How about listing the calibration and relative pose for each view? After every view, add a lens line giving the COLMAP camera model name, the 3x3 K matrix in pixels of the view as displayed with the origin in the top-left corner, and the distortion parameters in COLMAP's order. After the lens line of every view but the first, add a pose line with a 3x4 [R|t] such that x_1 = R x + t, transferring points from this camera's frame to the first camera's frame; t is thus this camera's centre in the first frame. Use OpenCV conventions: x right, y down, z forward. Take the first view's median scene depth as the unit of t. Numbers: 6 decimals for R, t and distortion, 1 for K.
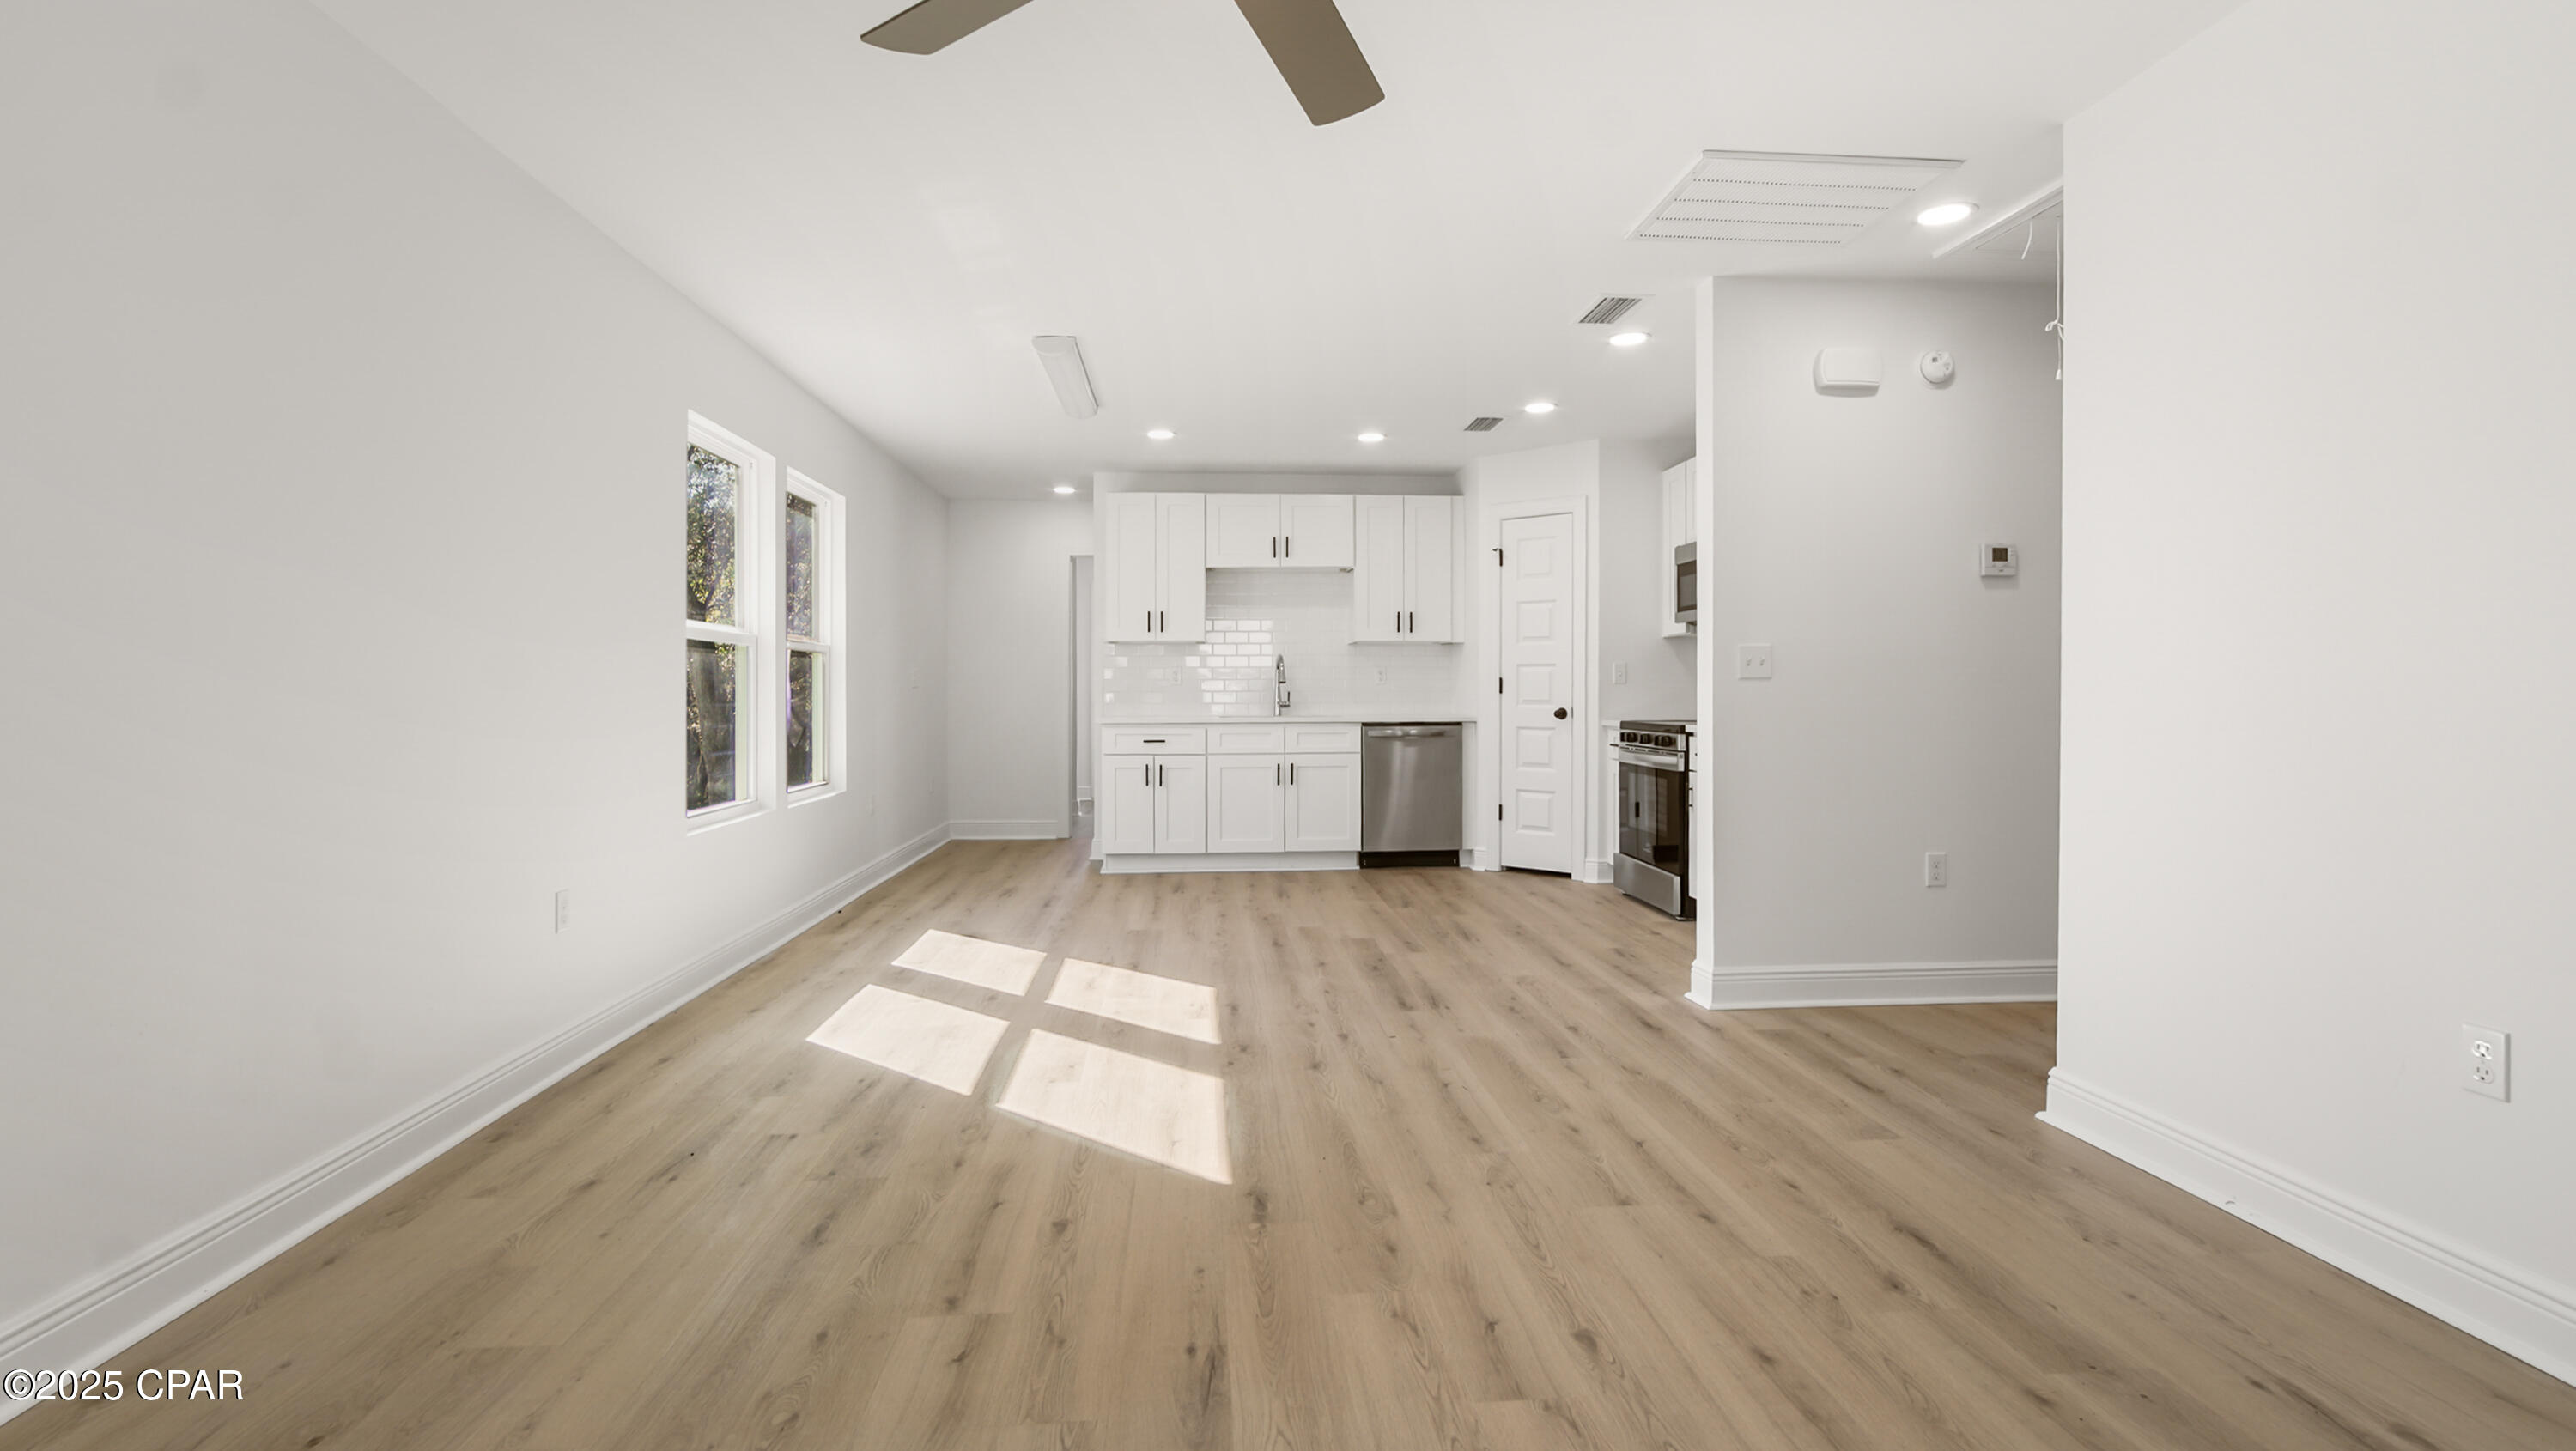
lens RADIAL K [[1194.6, 0, 1288.0], [0, 1194.6, 725.5], [0, 0, 1]] dist [-0.004688, 0.006283]
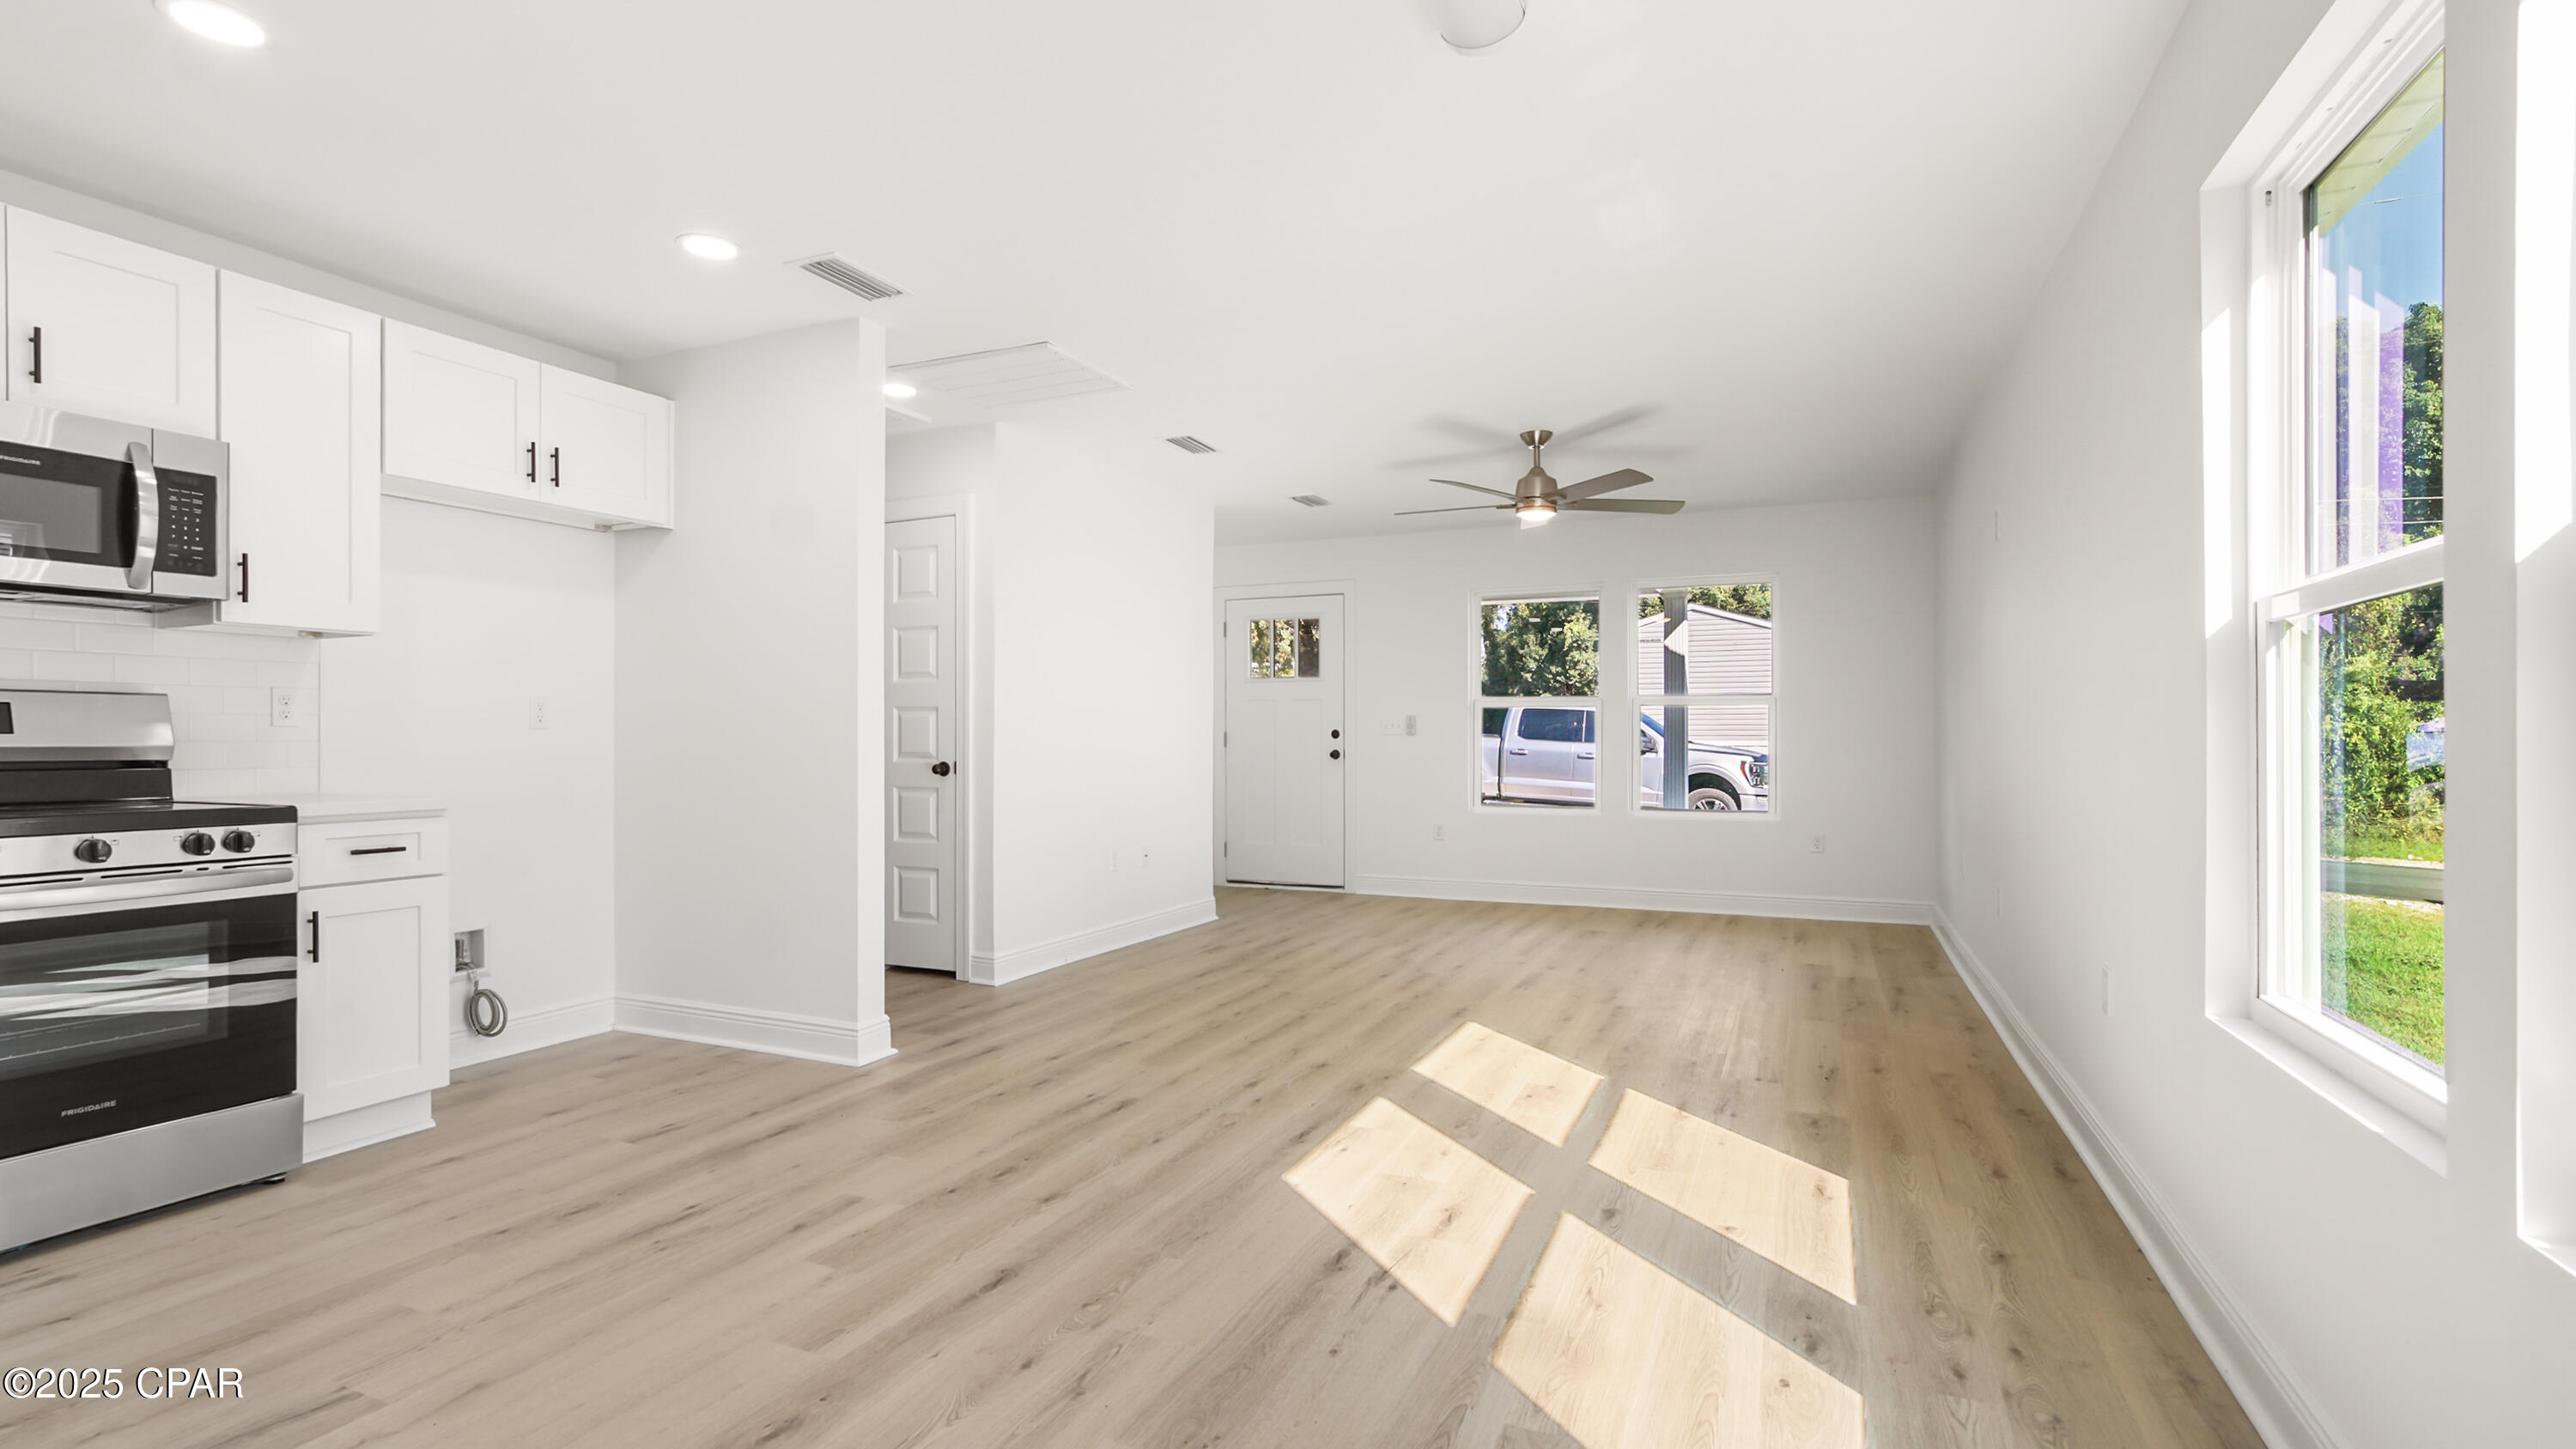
lens RADIAL K [[1194.5, 0, 1288.0], [0, 1194.5, 724.5], [0, 0, 1]] dist [-0.004688, 0.006283]
pose [[-0.880798, 0.008289, 0.473420, -0.489961], [0.015826, 0.999803, 0.011939, -0.055858], [-0.473228, 0.018008, -0.880756, 2.004439]]
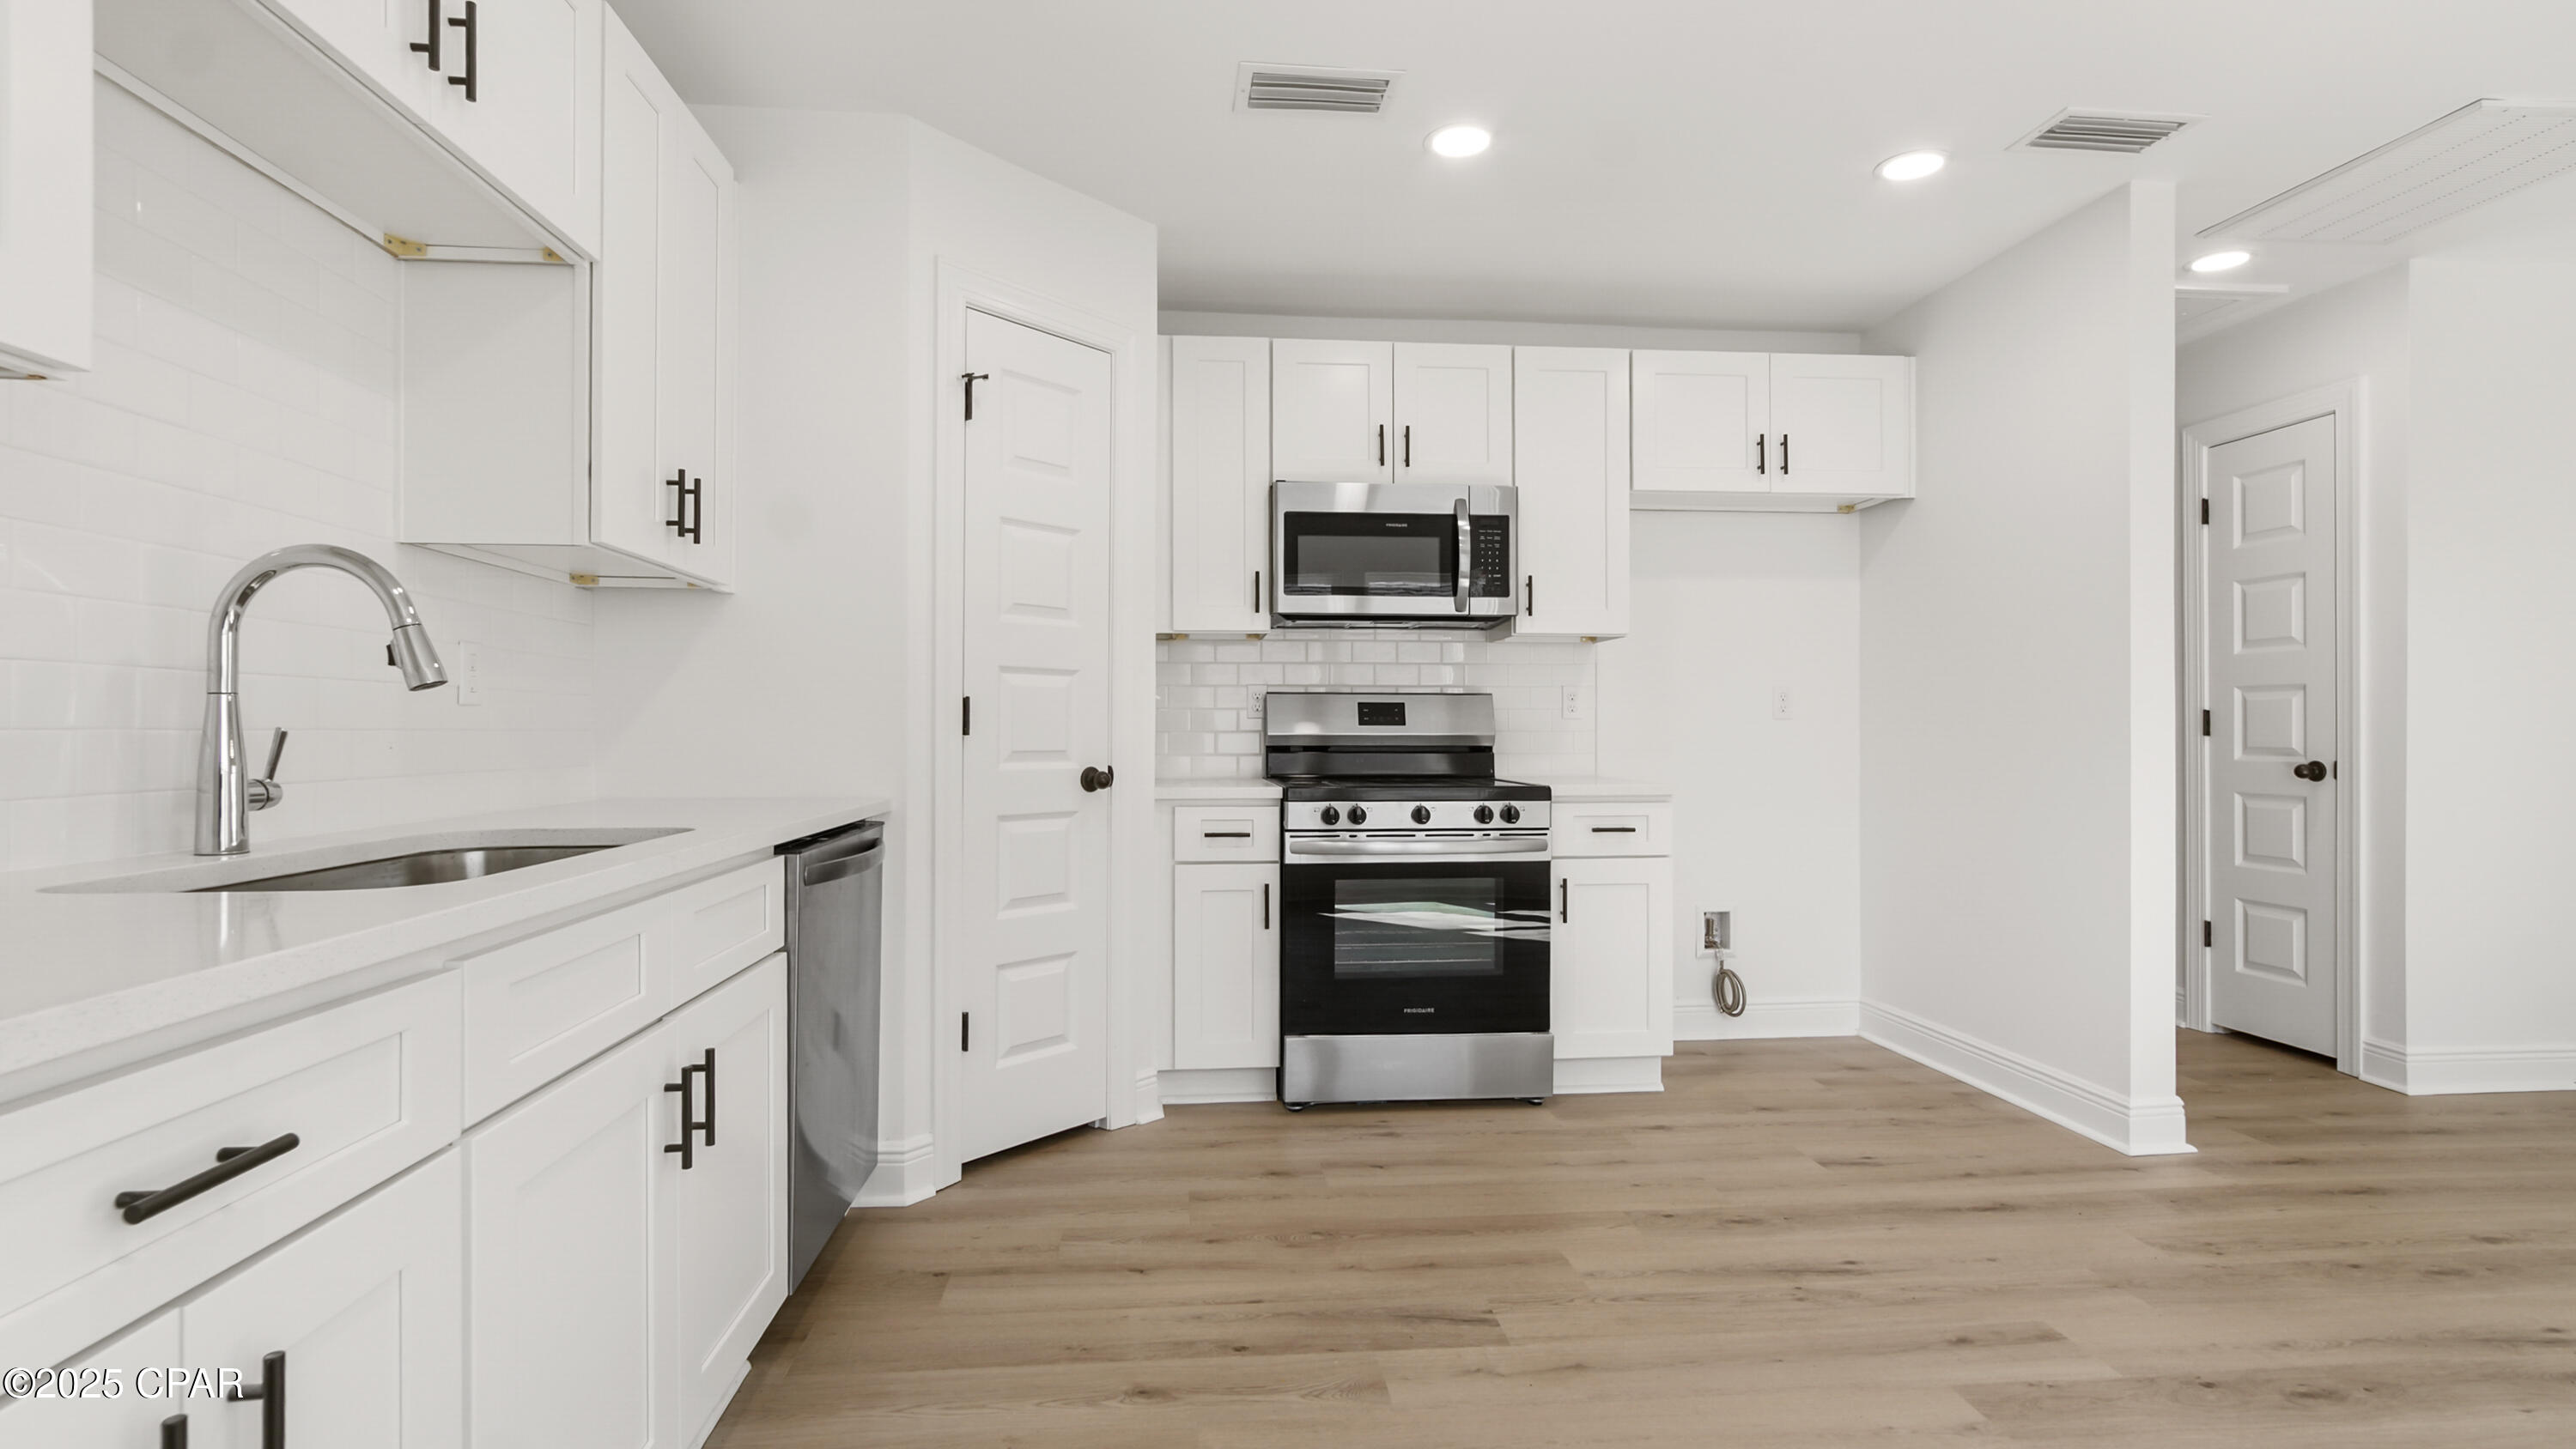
lens RADIAL K [[1194.5, 0, 1288.0], [0, 1194.5, 724.5], [0, 0, 1]] dist [-0.004688, 0.006283]
pose [[-0.017858, 0.006600, 0.999819, -0.454962], [0.028690, 0.999570, -0.006086, -0.050904], [-0.999429, 0.028576, -0.018040, 1.829957]]
